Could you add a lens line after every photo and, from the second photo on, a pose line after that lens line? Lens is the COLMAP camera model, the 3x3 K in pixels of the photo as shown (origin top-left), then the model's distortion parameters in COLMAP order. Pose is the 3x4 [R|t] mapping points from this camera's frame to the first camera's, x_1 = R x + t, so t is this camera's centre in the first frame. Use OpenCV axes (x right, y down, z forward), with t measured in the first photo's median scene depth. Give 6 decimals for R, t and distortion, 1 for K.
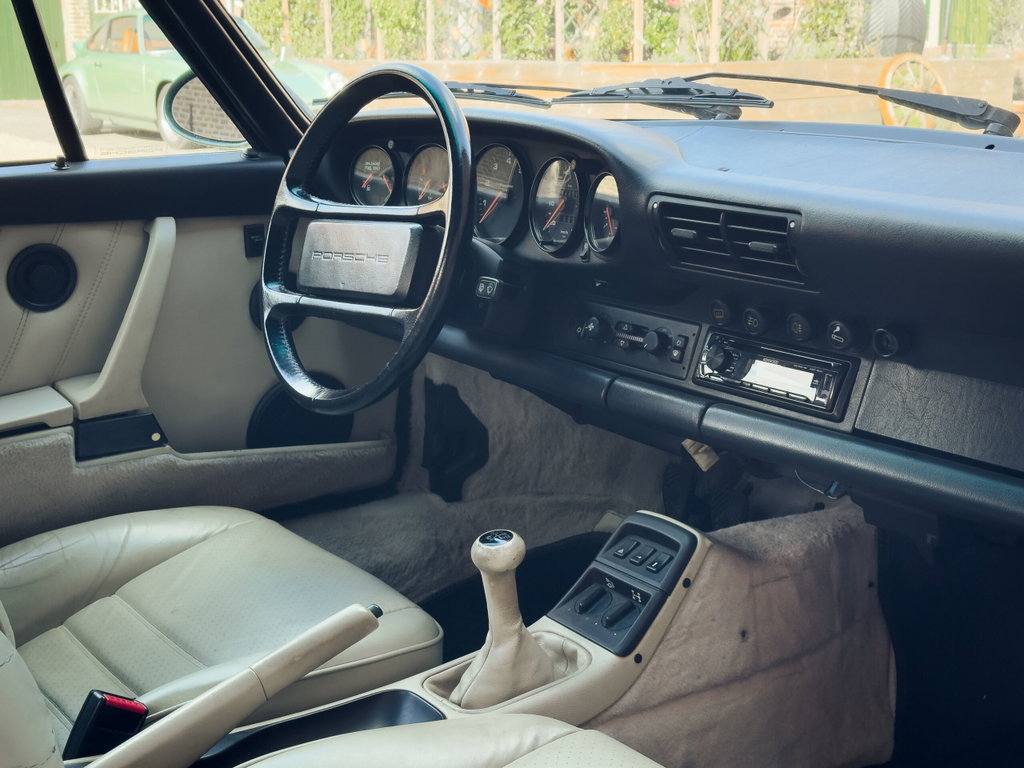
lens RADIAL K [[1413.1, 0, 512.0], [0, 1413.1, 384.0], [0, 0, 1]] dist [0.119156, -0.044571]
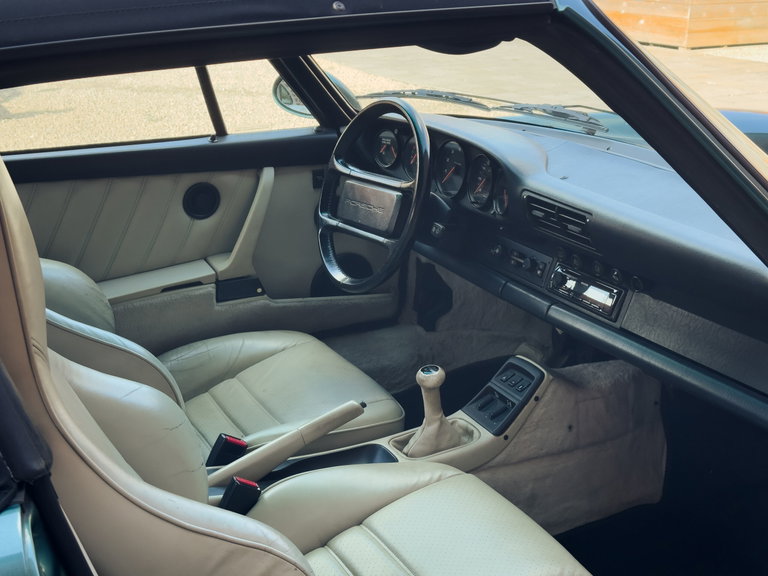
lens RADIAL K [[1059.8, 0, 384.0], [0, 1059.8, 288.0], [0, 0, 1]] dist [0.119156, -0.044571]
pose [[0.989155, 0.057333, -0.135226, 0.099339], [-0.045722, 0.995118, 0.087462, -0.105161], [0.139580, -0.080331, 0.986947, -0.343727]]
